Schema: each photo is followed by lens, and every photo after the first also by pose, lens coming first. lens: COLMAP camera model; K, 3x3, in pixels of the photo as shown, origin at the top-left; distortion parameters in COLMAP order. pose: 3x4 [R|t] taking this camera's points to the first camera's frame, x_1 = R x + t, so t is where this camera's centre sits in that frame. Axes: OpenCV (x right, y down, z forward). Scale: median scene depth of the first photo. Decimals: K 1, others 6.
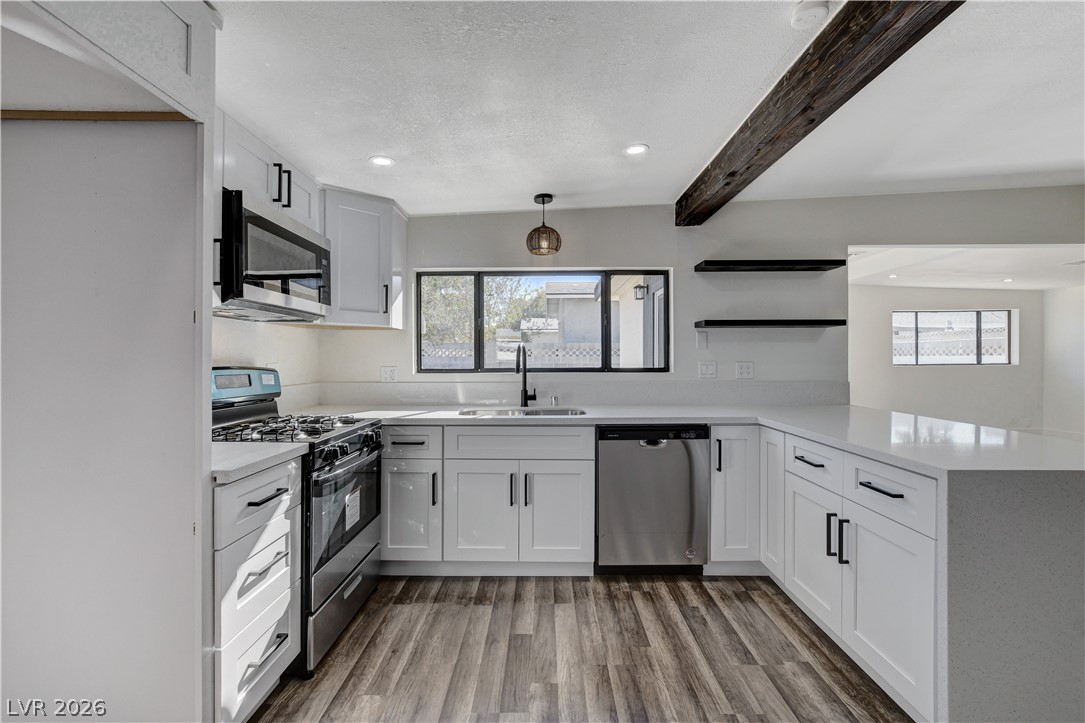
lens RADIAL K [[475.6, 0, 534.3], [0, 475.6, 363.6], [0, 0, 1]] dist [-0.011727, -0.000942]
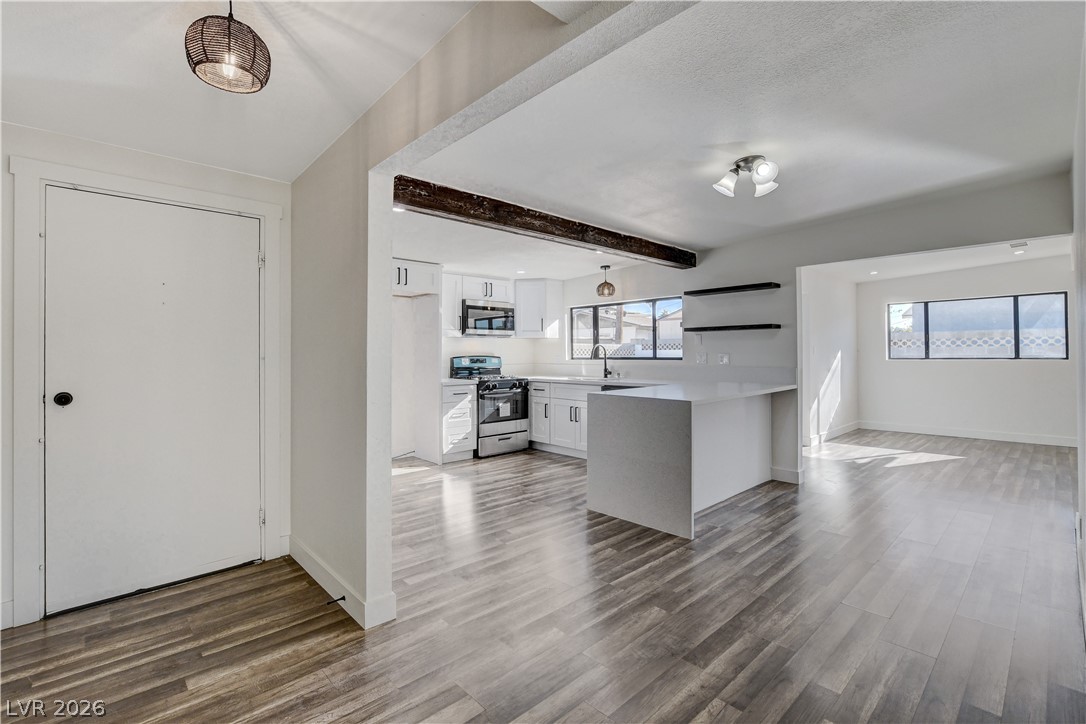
lens RADIAL K [[476.0, 0, 536.9], [0, 476.0, 350.3], [0, 0, 1]] dist [-0.011727, -0.000942]
pose [[0.687422, -0.005554, -0.726237, 1.380385], [-0.001939, 0.999953, -0.009483, 0.001300], [0.726256, 0.007927, 0.687379, -0.573090]]
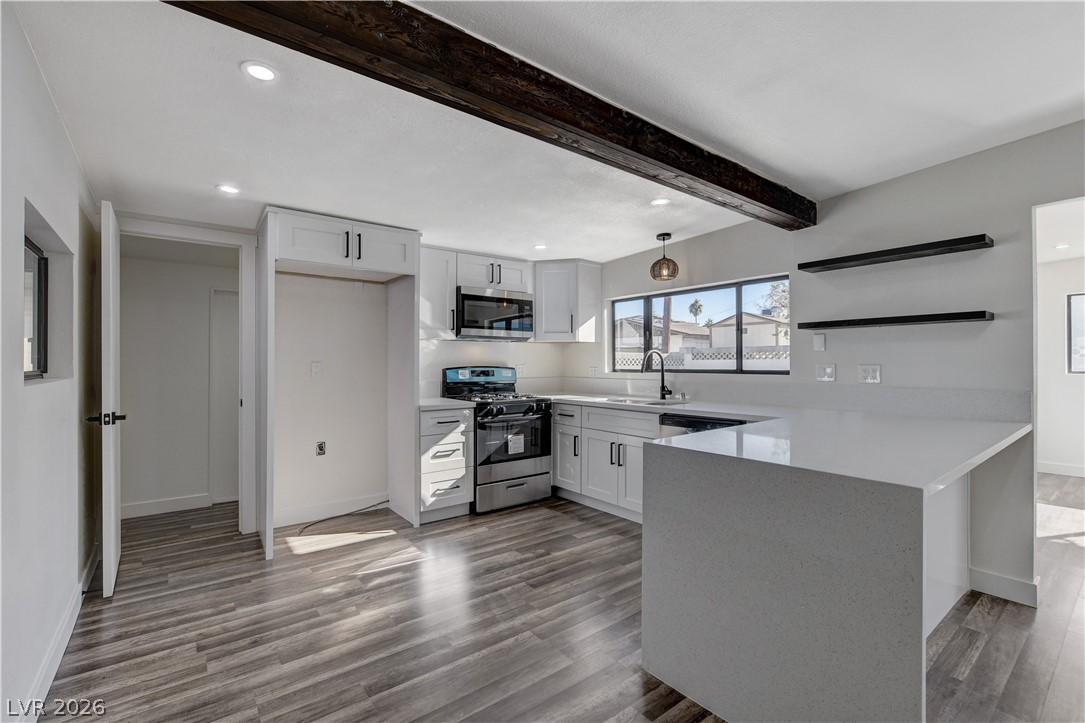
lens RADIAL K [[475.6, 0, 542.6], [0, 475.6, 364.3], [0, 0, 1]] dist [-0.011727, -0.000942]
pose [[0.630403, 0.003429, -0.776260, 0.921489], [-0.005777, 0.999983, -0.000274, -0.001512], [0.776246, 0.004657, 0.630413, -0.067440]]
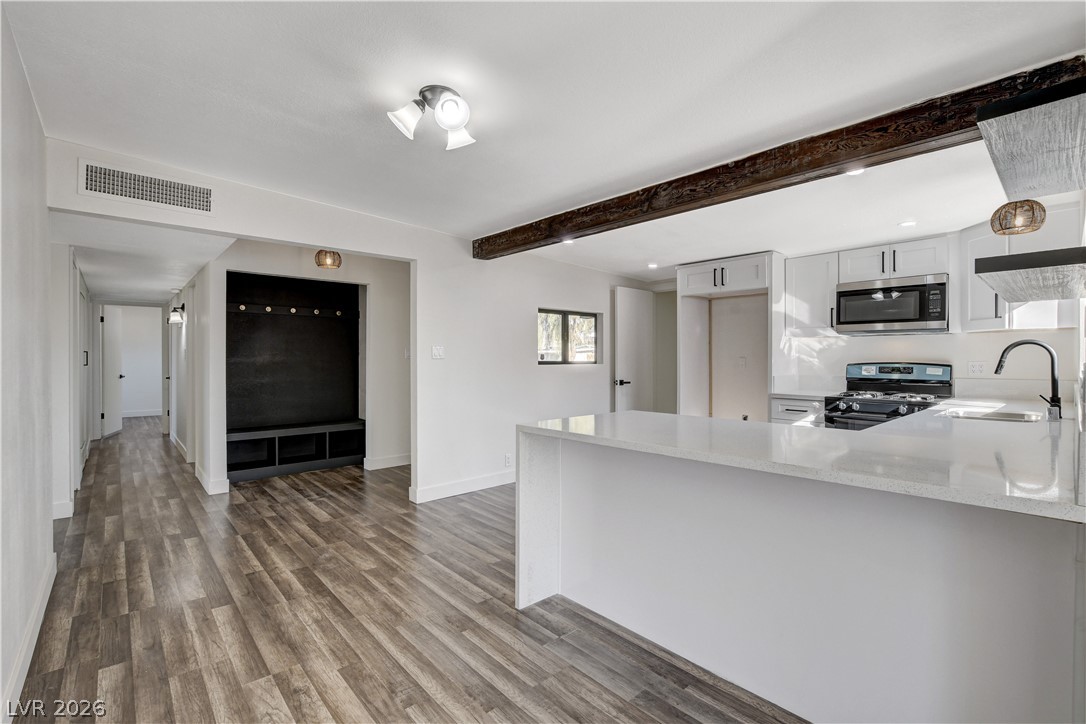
lens RADIAL K [[476.0, 0, 548.3], [0, 476.0, 359.7], [0, 0, 1]] dist [-0.011727, -0.000942]
pose [[-0.714594, 0.003186, -0.699532, 1.360311], [-0.006794, 0.999911, 0.011494, -0.012694], [0.699506, 0.012966, -0.714509, 1.149147]]
